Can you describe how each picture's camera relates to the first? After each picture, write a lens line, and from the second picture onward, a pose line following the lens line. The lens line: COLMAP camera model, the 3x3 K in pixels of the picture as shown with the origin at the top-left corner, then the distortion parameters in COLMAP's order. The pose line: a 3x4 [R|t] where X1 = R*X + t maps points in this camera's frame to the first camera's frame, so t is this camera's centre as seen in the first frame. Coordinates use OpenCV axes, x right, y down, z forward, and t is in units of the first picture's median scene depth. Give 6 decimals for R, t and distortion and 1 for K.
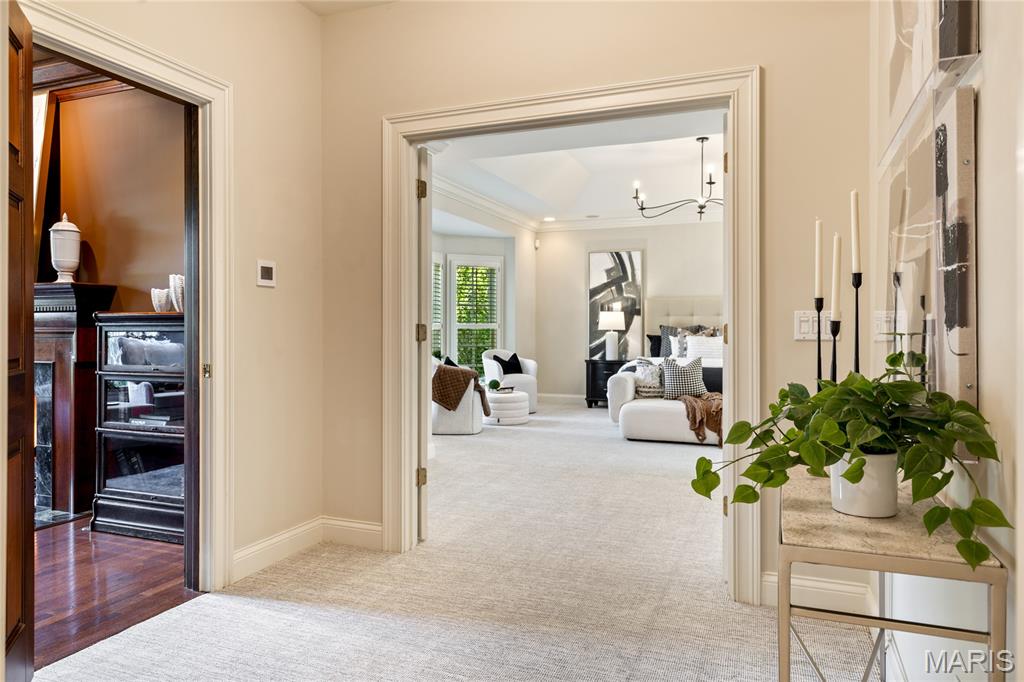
lens RADIAL K [[680.6, 0, 513.8], [0, 680.6, 335.1], [0, 0, 1]] dist [0.000821, 0.003006]
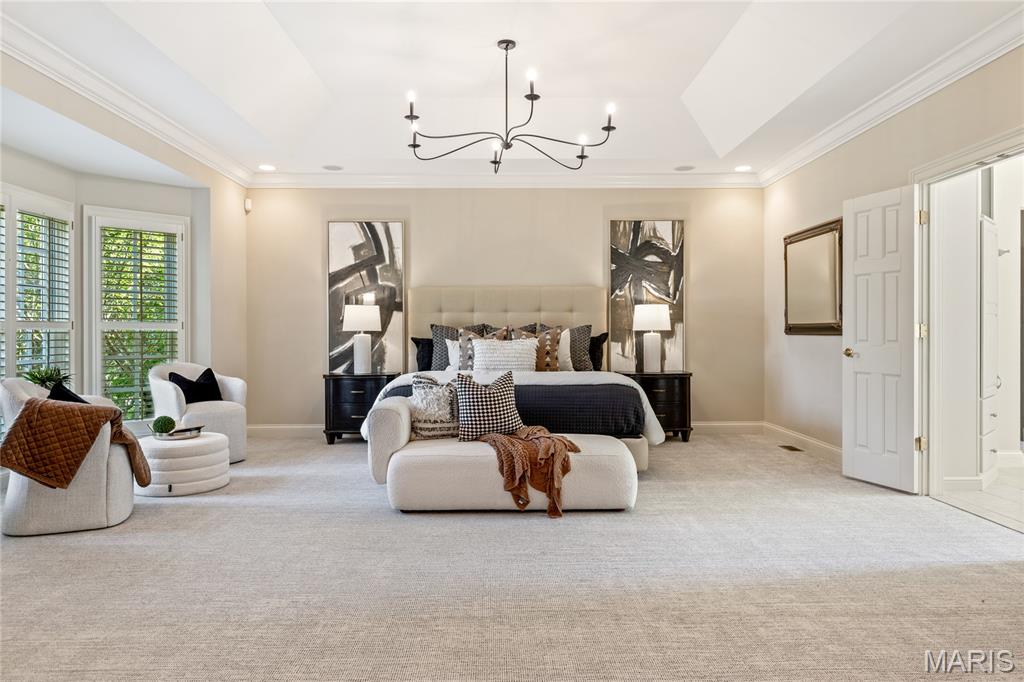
lens RADIAL K [[680.6, 0, 529.1], [0, 680.6, 334.3], [0, 0, 1]] dist [0.000821, 0.003006]
pose [[0.918195, -0.004732, 0.396101, 0.024698], [0.007014, 0.999966, -0.004314, -0.000148], [-0.396068, 0.006739, 0.918197, 0.299779]]
